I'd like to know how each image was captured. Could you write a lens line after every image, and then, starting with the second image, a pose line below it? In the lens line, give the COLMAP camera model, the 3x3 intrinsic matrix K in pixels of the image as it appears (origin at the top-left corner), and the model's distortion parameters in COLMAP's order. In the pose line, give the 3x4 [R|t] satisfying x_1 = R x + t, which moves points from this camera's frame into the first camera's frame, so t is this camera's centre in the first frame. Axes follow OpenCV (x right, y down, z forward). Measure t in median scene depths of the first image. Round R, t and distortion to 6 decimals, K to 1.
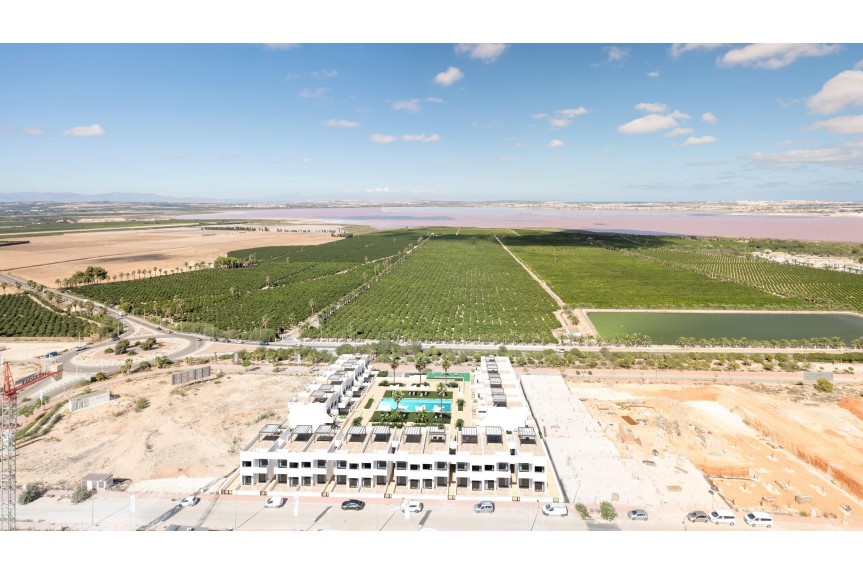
lens RADIAL K [[553.7, 0, 431.5], [0, 553.7, 287.5], [0, 0, 1]] dist [-0.004432, 0.003852]
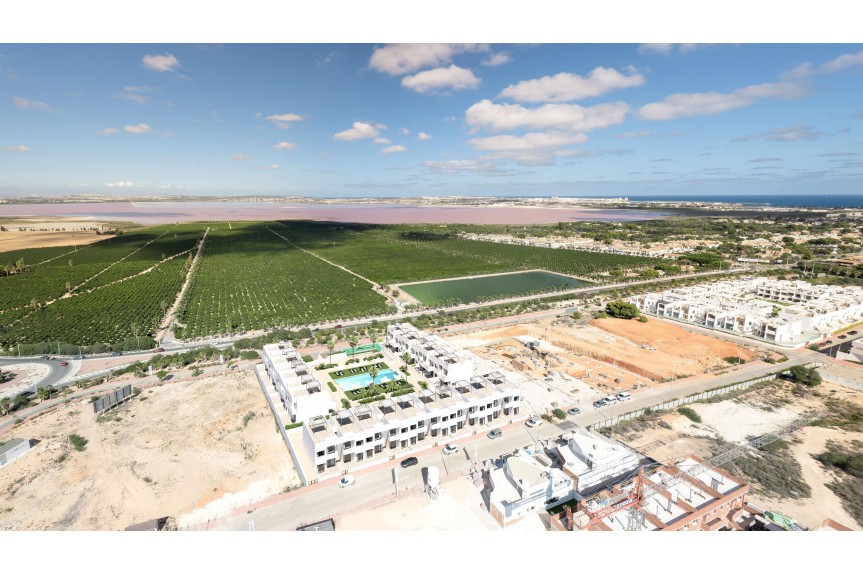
lens RADIAL K [[458.8, 0, 457.1], [0, 458.8, 286.1], [0, 0, 1]] dist [0.012313, 0.001347]
pose [[0.838966, -0.102049, 0.534530, -0.249195], [0.081673, 0.994746, 0.061722, -0.012946], [-0.538020, -0.008126, 0.842893, 0.061166]]
